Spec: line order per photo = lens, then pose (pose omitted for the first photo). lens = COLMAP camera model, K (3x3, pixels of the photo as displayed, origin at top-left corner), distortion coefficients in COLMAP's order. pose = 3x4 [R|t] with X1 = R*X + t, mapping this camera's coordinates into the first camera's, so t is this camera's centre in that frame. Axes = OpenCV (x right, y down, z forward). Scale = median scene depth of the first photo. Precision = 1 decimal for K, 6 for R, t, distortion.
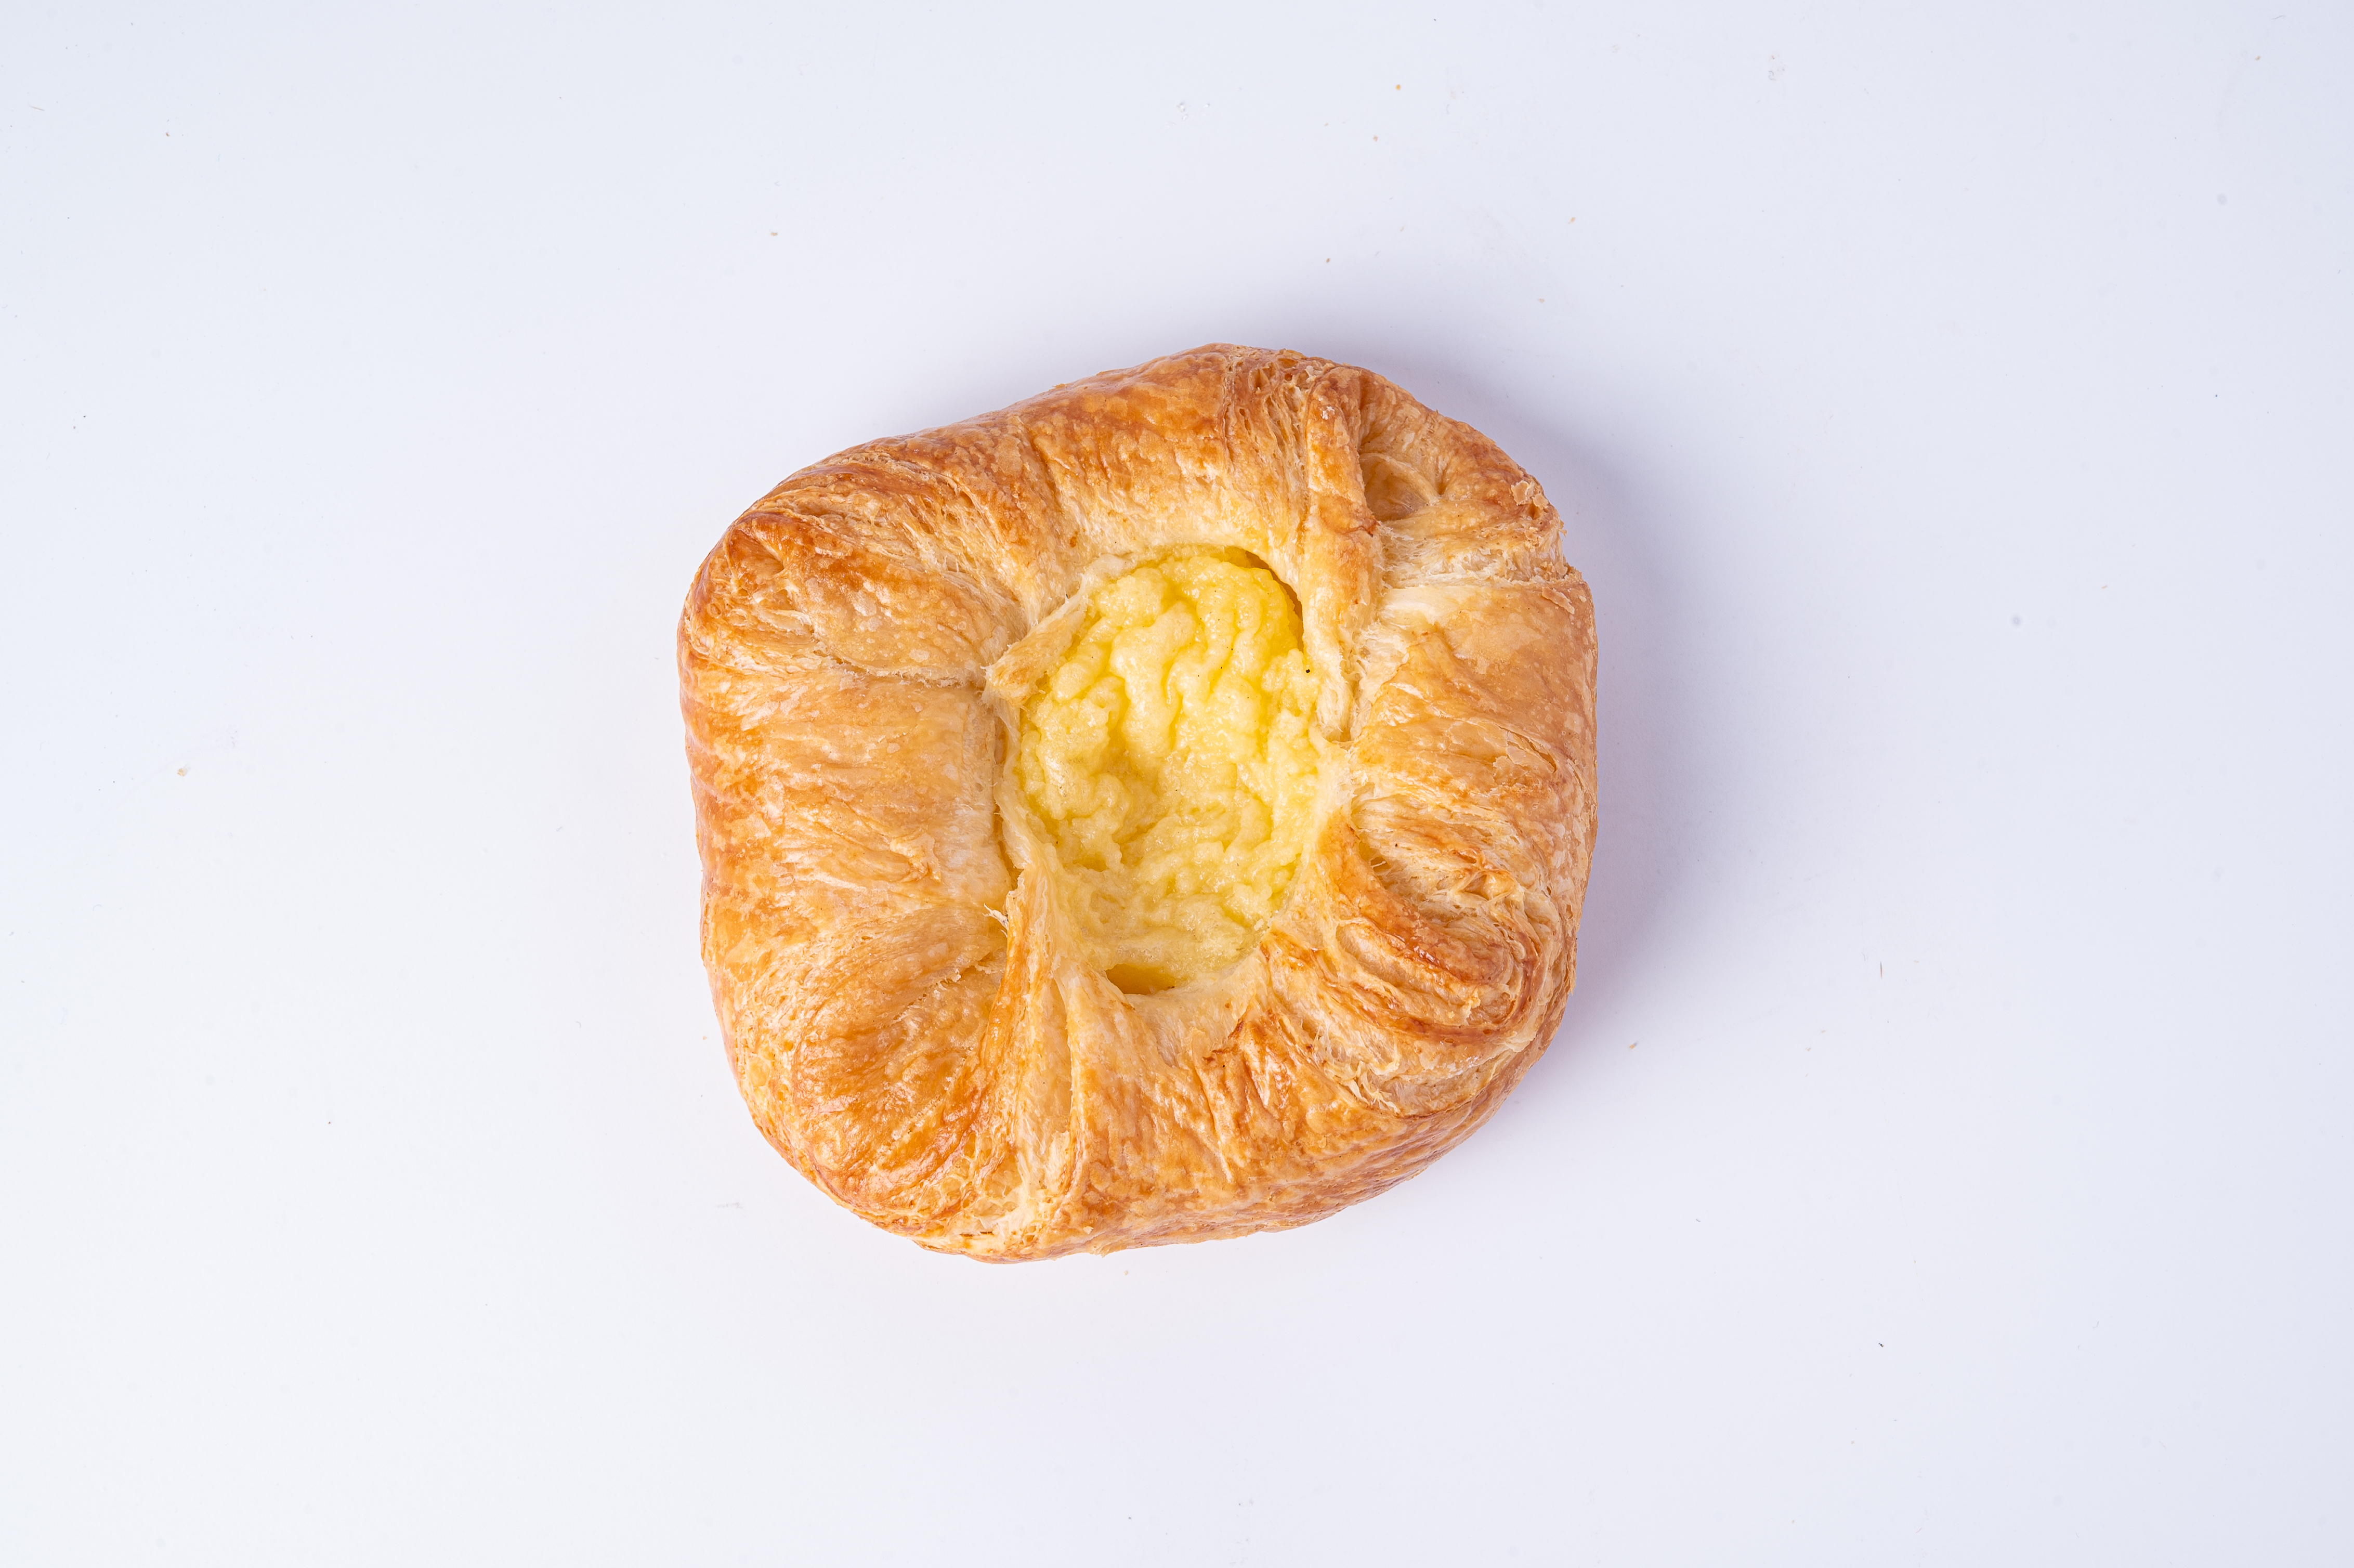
lens RADIAL K [[4710.4, 0, 1176.7], [0, 4710.4, 784.2], [0, 0, 1]] dist [-0.028892, 0.000000]
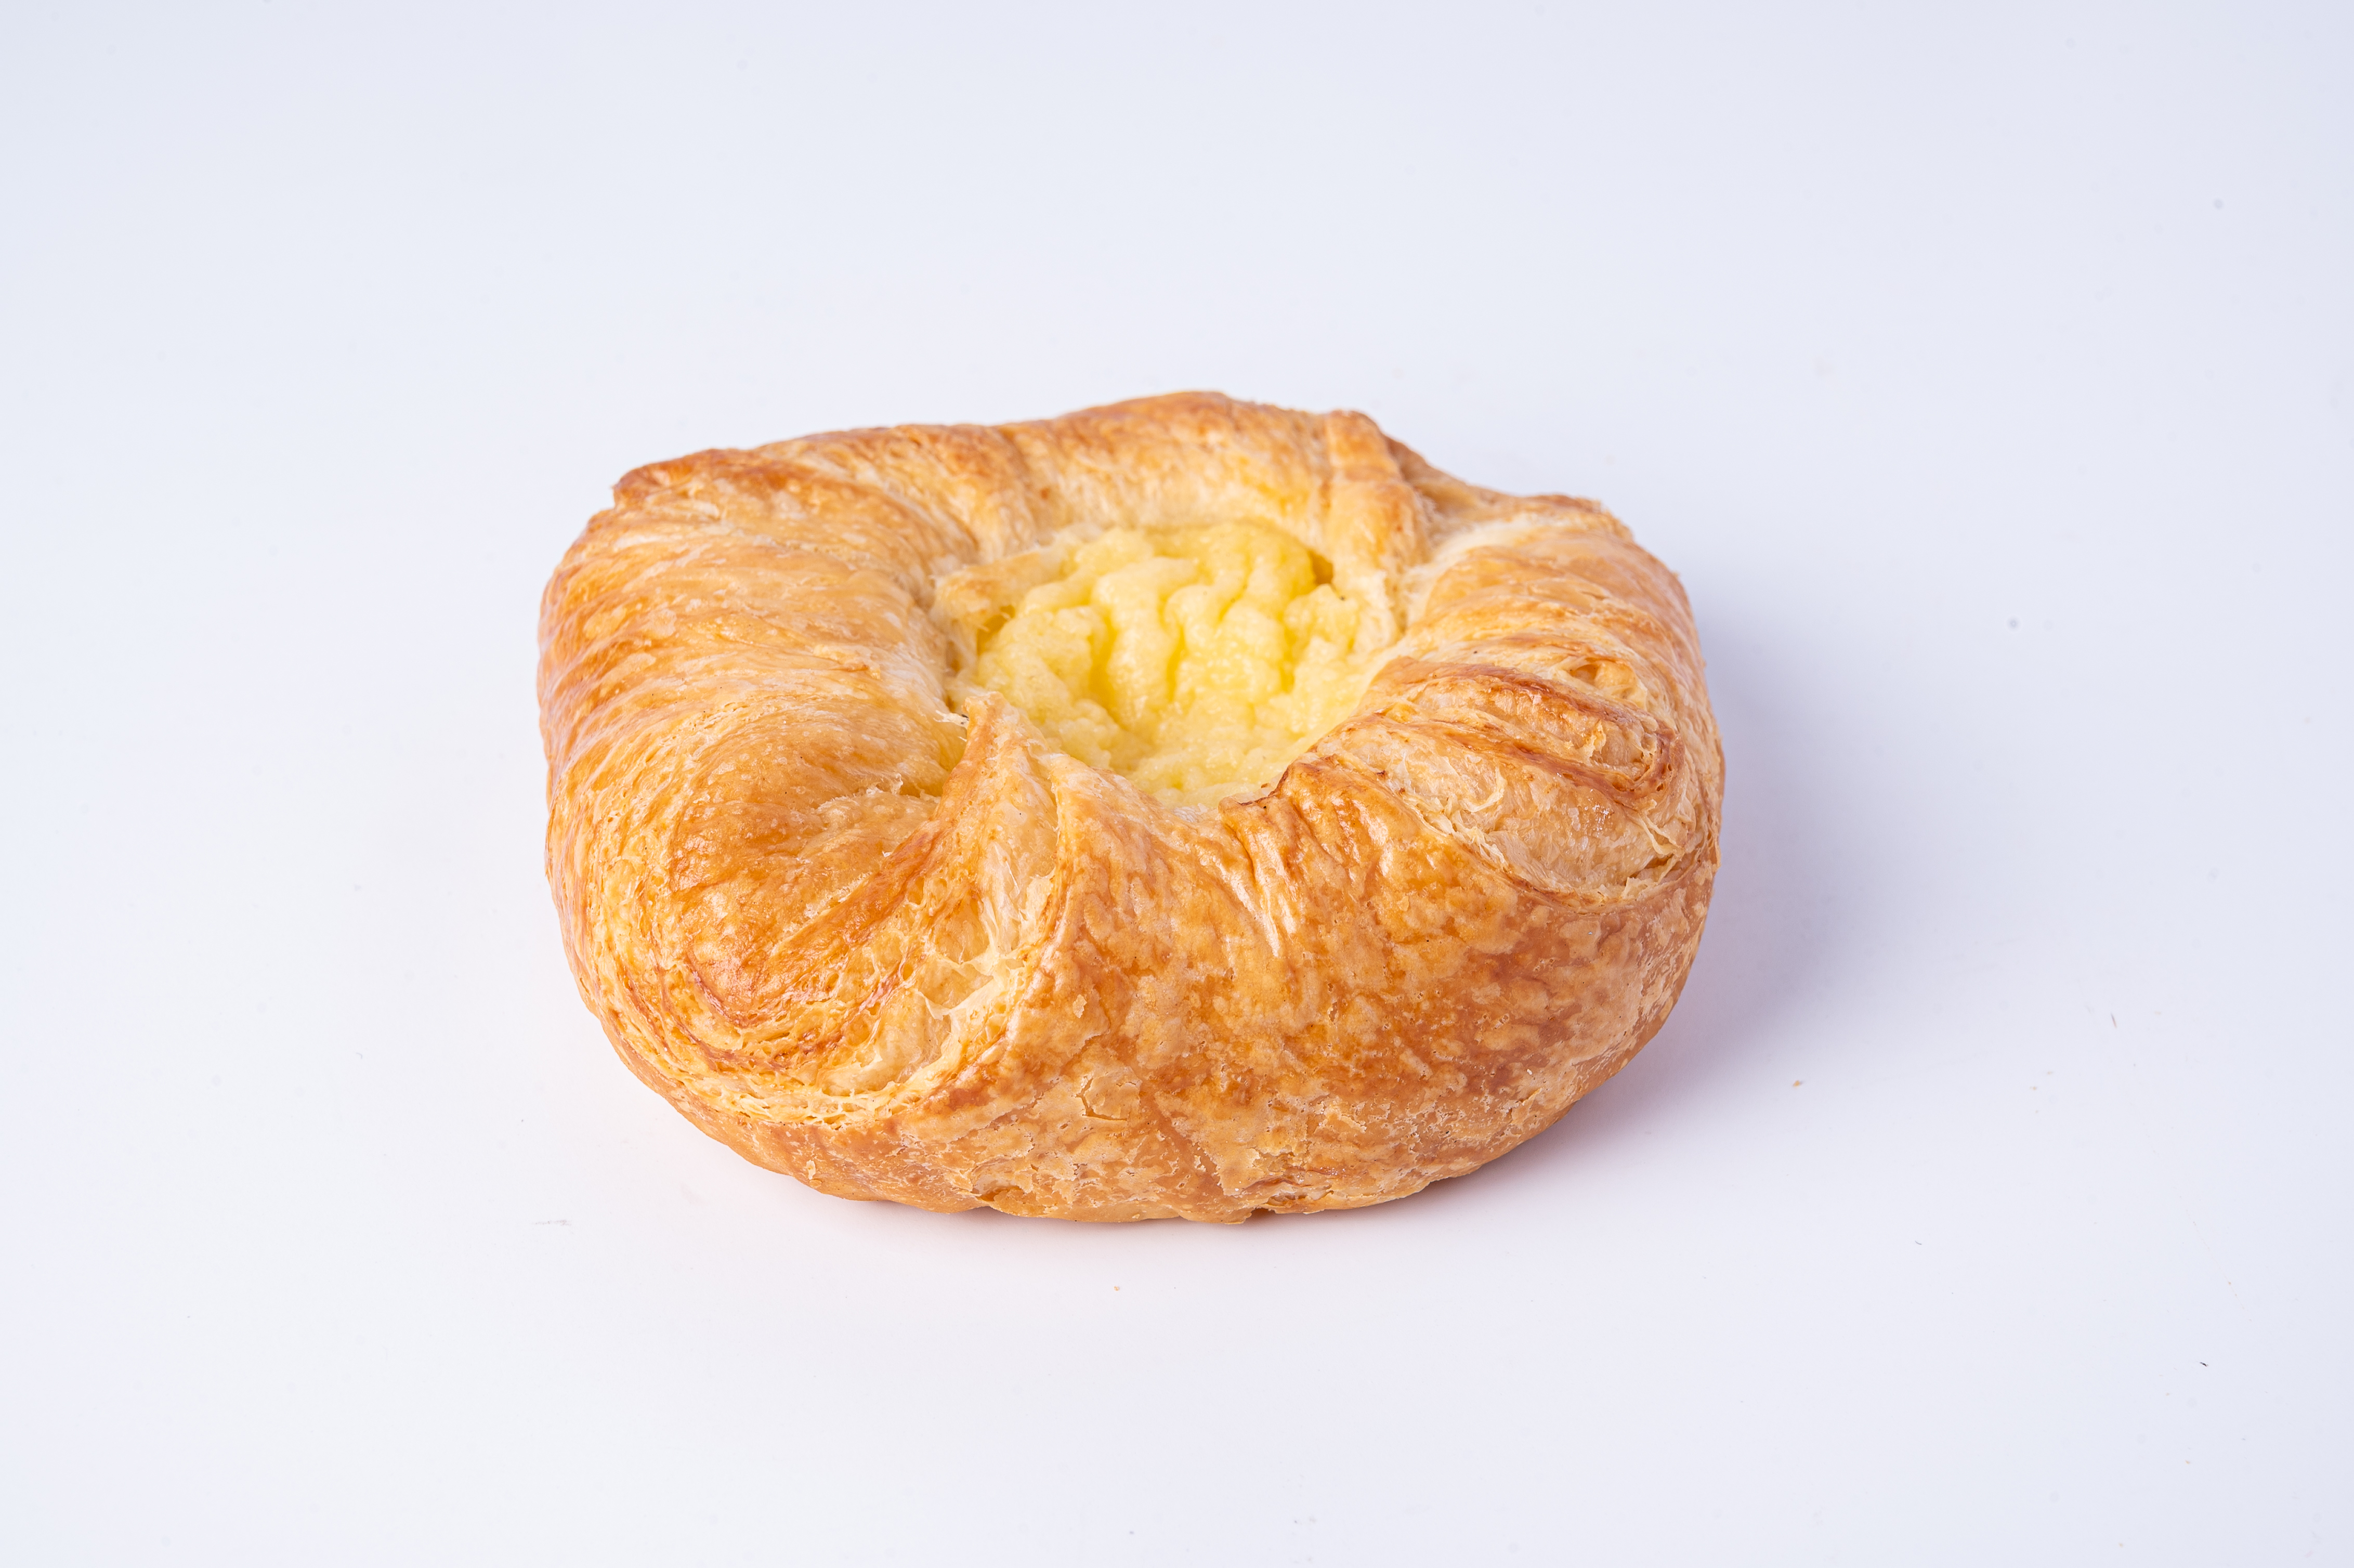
lens RADIAL K [[4710.4, 0, 1179.1], [0, 4710.4, 784.2], [0, 0, 1]] dist [-0.028892, 0.000000]
pose [[0.998393, 0.020285, 0.052918, -0.041831], [0.022325, 0.717473, -0.696228, 0.561678], [-0.052091, 0.696290, 0.715867, 0.467162]]
